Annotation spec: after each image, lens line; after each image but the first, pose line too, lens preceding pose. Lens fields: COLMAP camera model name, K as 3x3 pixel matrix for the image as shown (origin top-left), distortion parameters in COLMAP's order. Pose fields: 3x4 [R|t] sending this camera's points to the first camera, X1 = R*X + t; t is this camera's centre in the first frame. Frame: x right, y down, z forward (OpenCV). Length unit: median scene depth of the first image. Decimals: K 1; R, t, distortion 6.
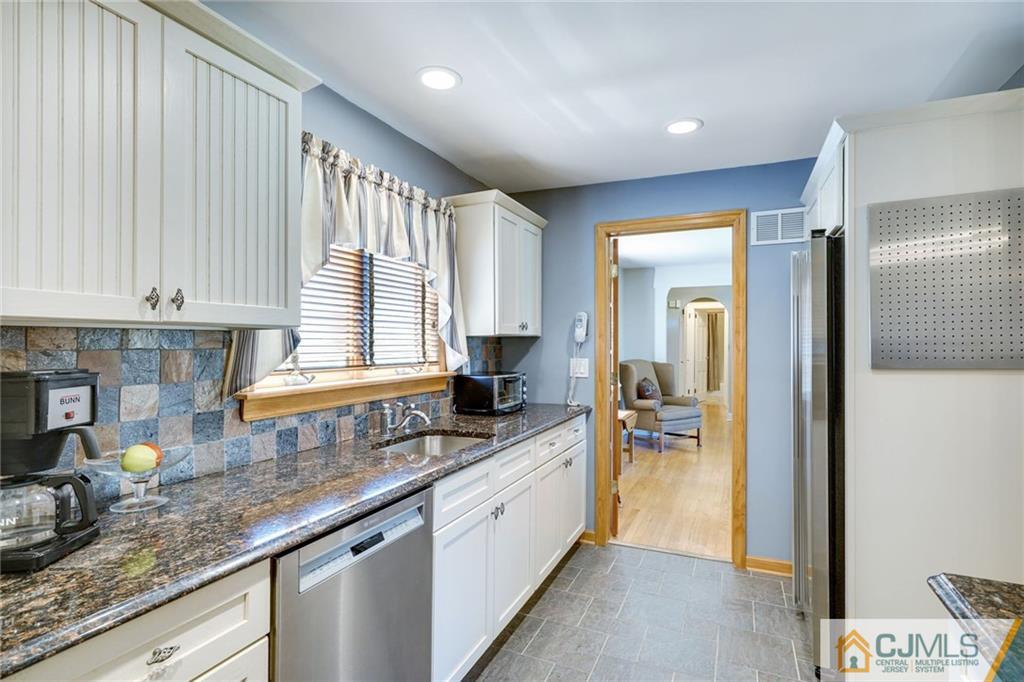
lens RADIAL K [[489.2, 0, 512.1], [0, 489.2, 343.2], [0, 0, 1]] dist [-0.008391, 0.000365]
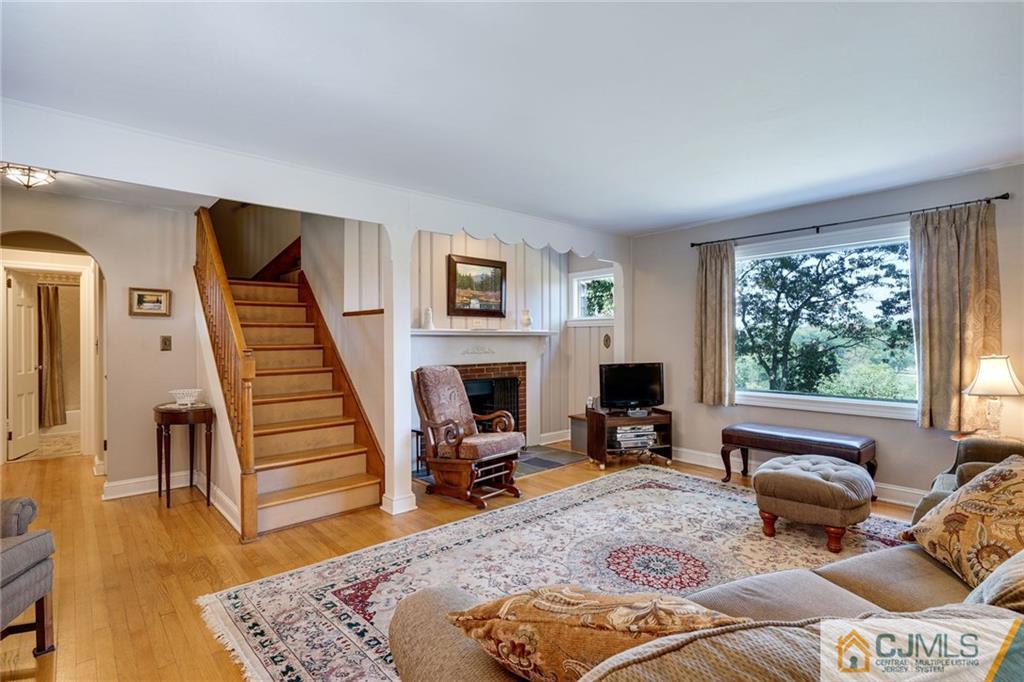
lens RADIAL K [[489.2, 0, 506.8], [0, 489.2, 342.0], [0, 0, 1]] dist [-0.008391, 0.000365]
pose [[0.395746, -0.011013, 0.918294, 0.126807], [0.014536, 0.999878, 0.005727, 0.007392], [-0.918245, 0.011082, 0.395858, 0.351580]]
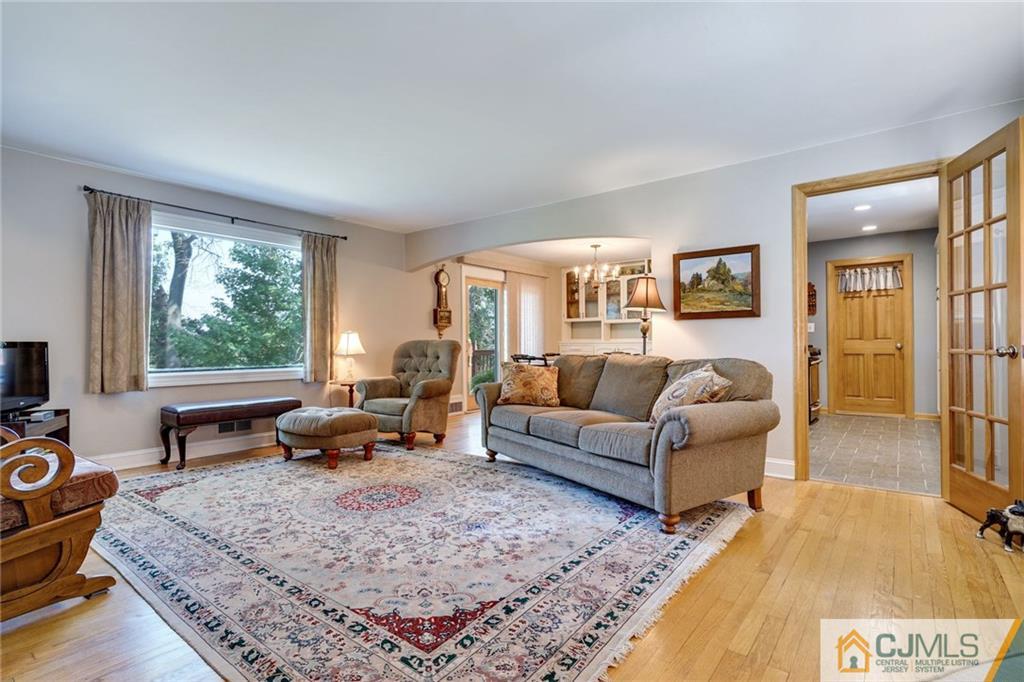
lens RADIAL K [[489.2, 0, 504.4], [0, 489.2, 340.1], [0, 0, 1]] dist [-0.008391, 0.000365]
pose [[-0.970115, -0.000399, 0.242645, 0.257513], [-0.000928, 0.999997, -0.002068, 0.034658], [-0.242644, -0.002232, -0.970113, 0.682889]]
